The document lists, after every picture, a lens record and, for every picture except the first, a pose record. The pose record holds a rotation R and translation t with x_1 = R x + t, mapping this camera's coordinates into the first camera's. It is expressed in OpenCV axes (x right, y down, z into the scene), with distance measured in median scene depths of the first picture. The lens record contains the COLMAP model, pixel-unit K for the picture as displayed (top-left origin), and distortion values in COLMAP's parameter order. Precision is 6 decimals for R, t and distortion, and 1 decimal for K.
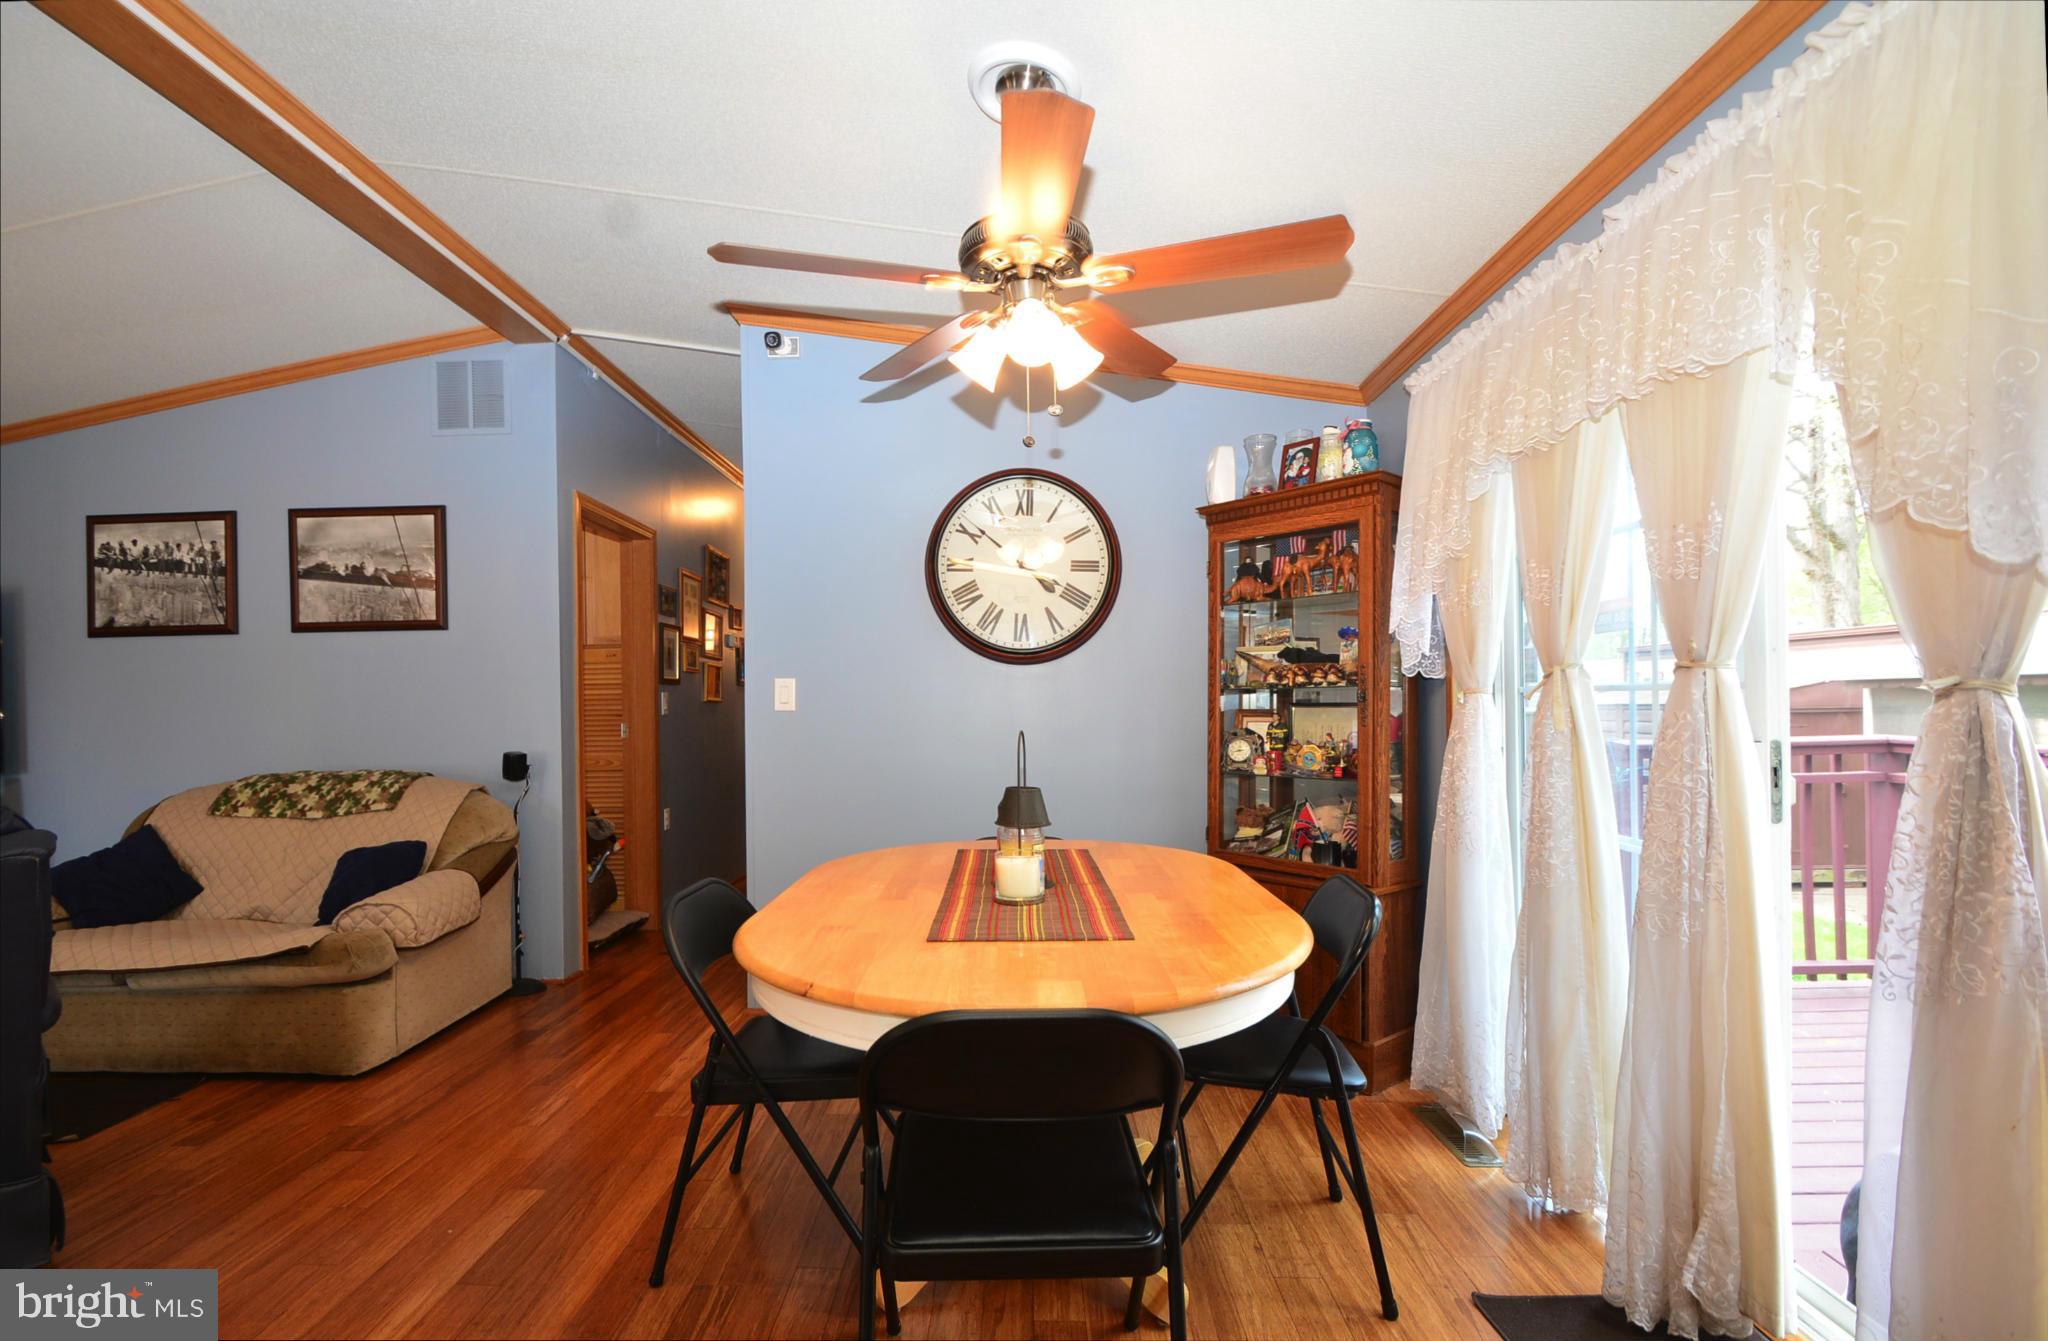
lens RADIAL K [[914.0, 0, 993.2], [0, 914.0, 707.4], [0, 0, 1]] dist [0.001372, -0.009600]
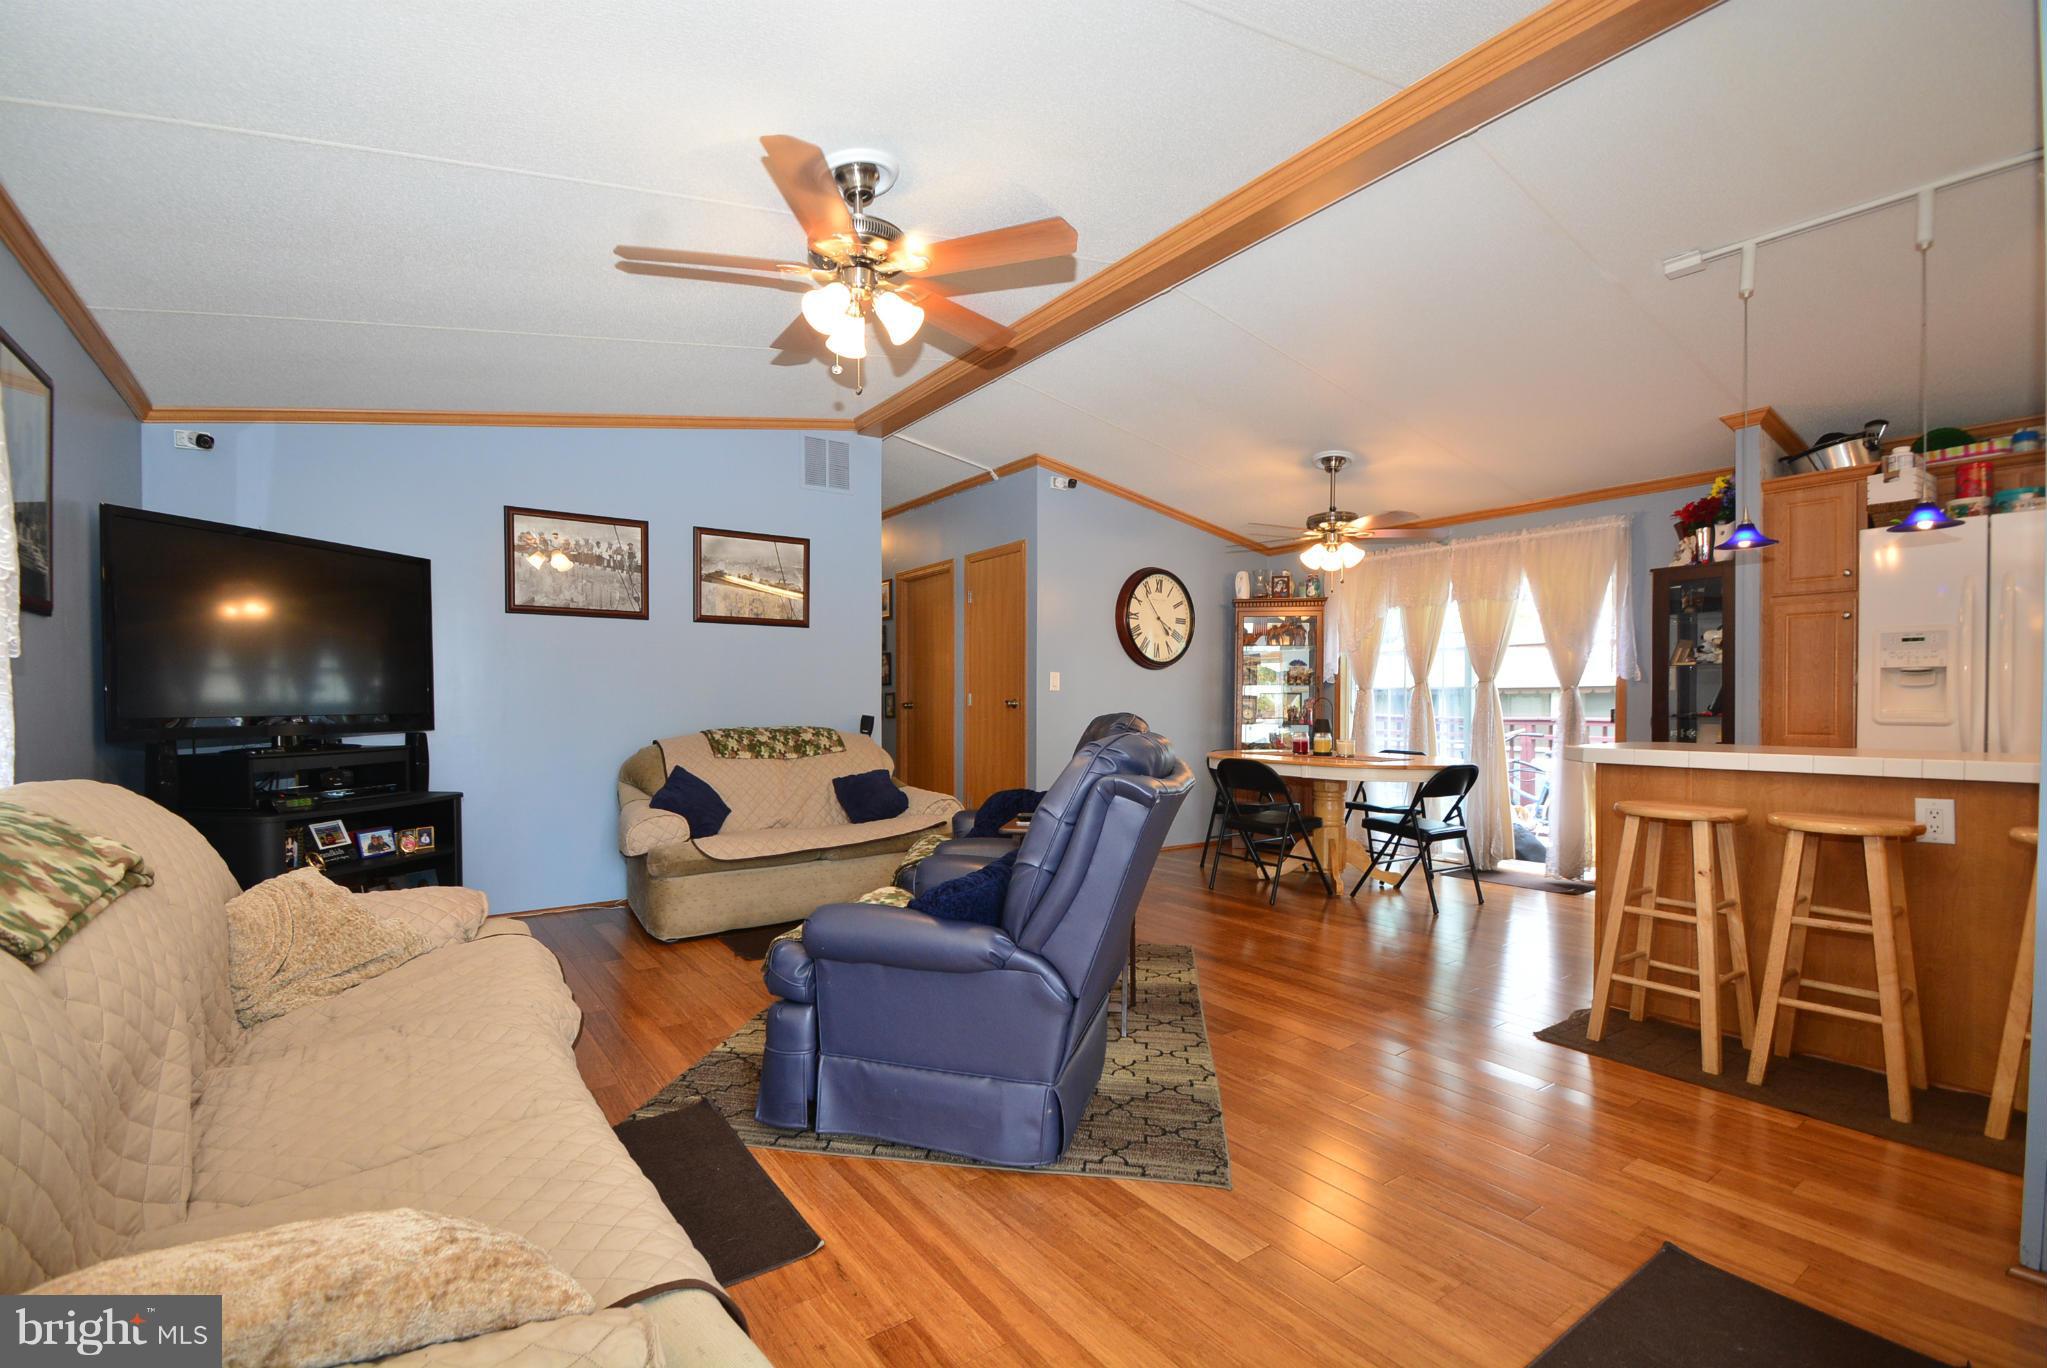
lens RADIAL K [[898.4, 0, 993.0], [0, 898.4, 717.6], [0, 0, 1]] dist [0.013169, -0.015806]
pose [[0.805707, 0.006356, 0.592280, -1.196875], [-0.013188, 0.999887, 0.007210, 0.039703], [-0.592167, -0.013620, 0.805700, -0.288451]]
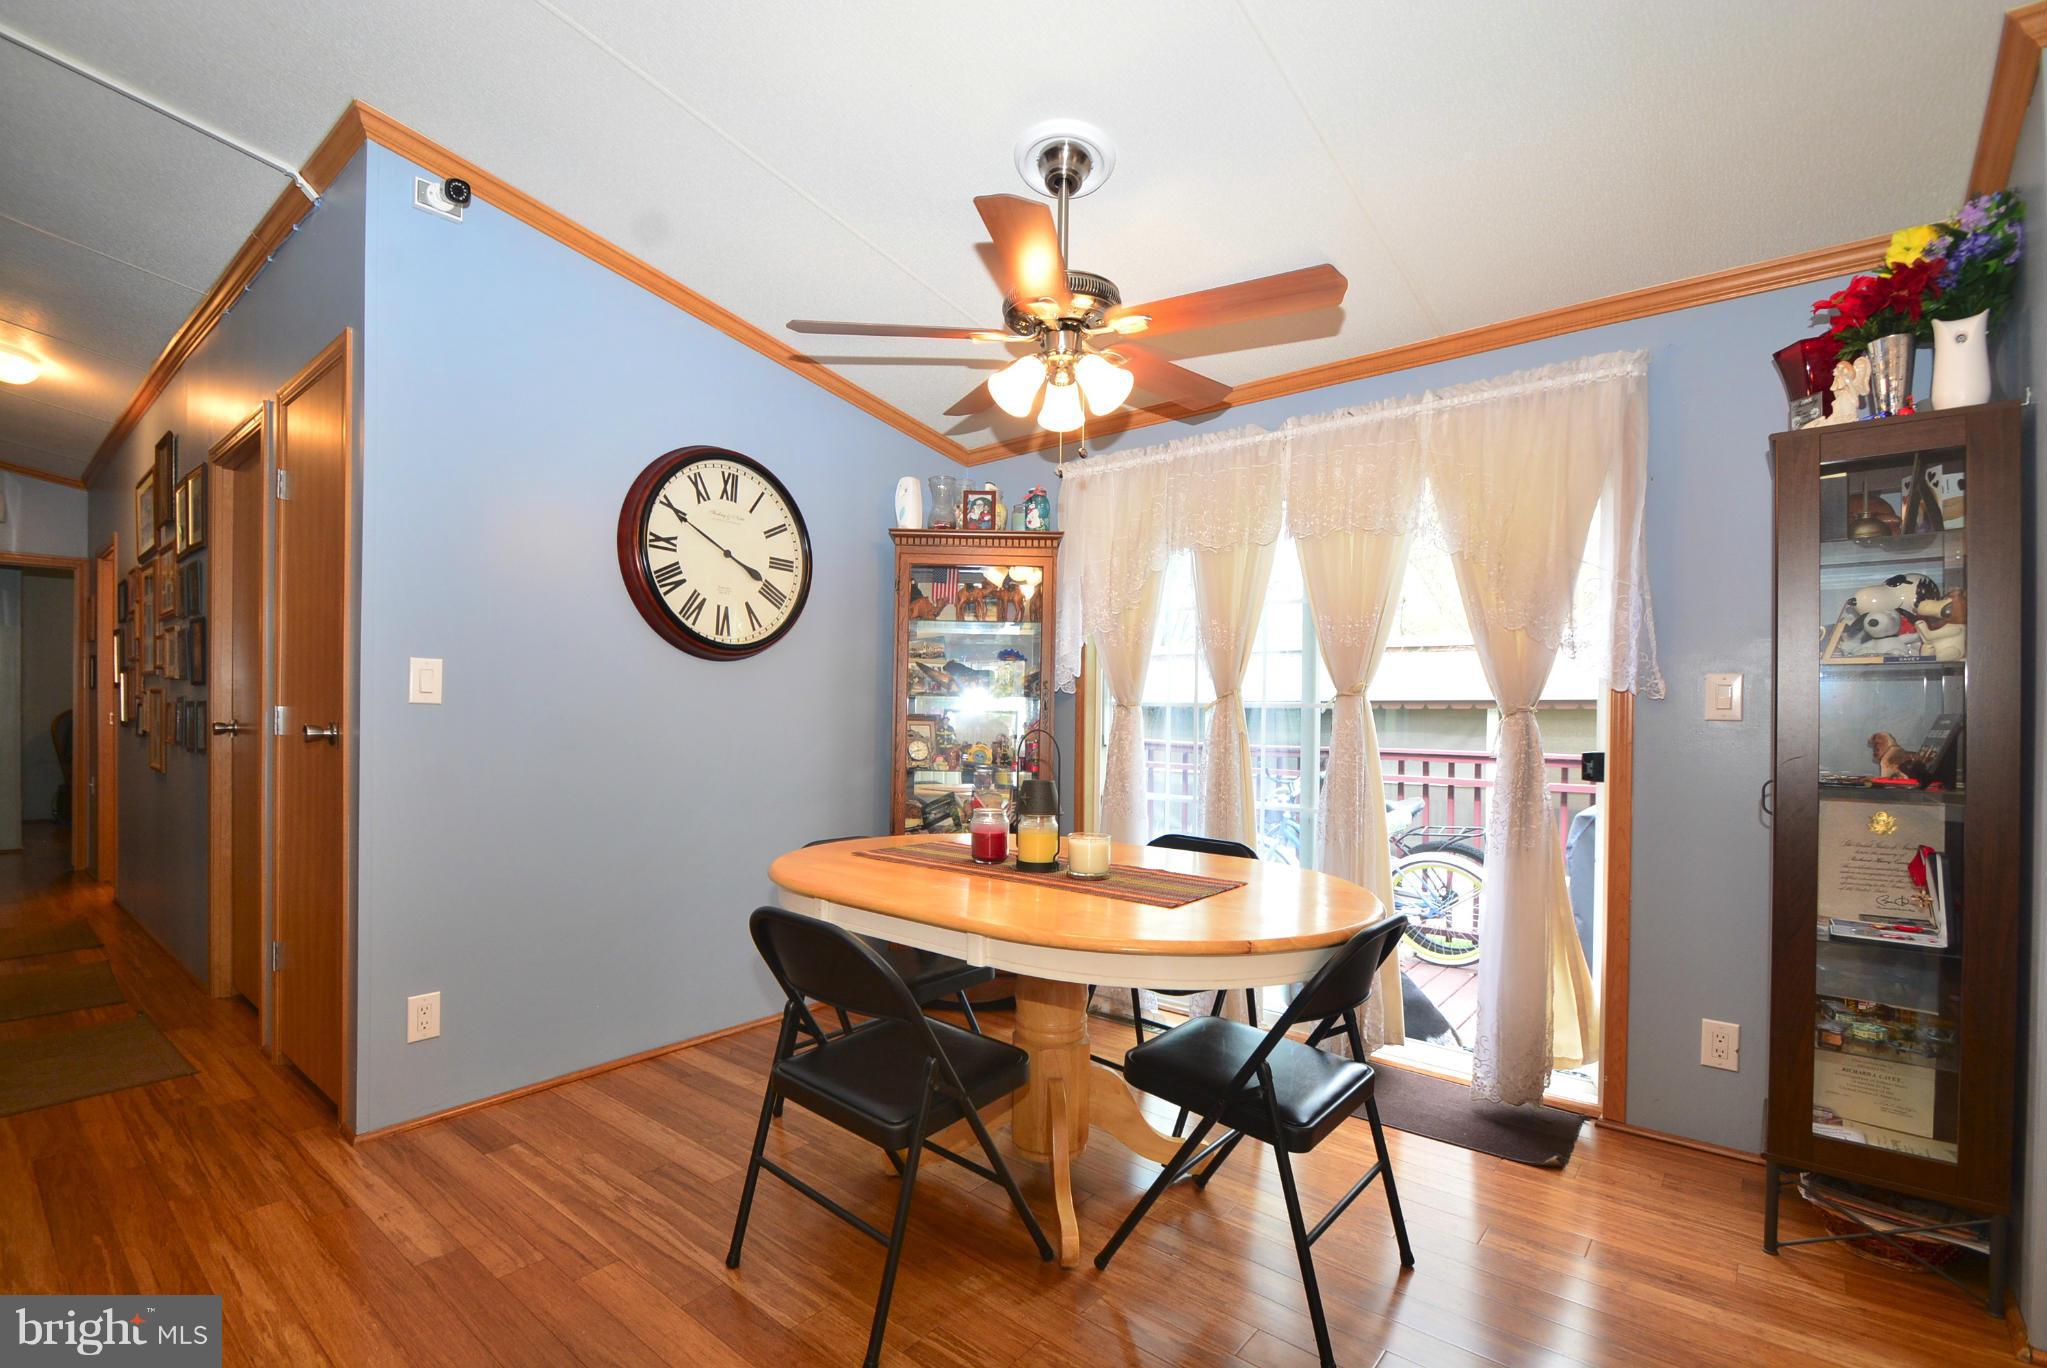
lens RADIAL K [[919.2, 0, 993.0], [0, 919.2, 716.4], [0, 0, 1]] dist [0.011727, -0.018953]
pose [[0.624841, 0.016556, 0.780576, -0.455110], [-0.018269, 0.999811, -0.006581, 0.009129], [-0.780538, -0.010148, 0.625026, 0.177713]]
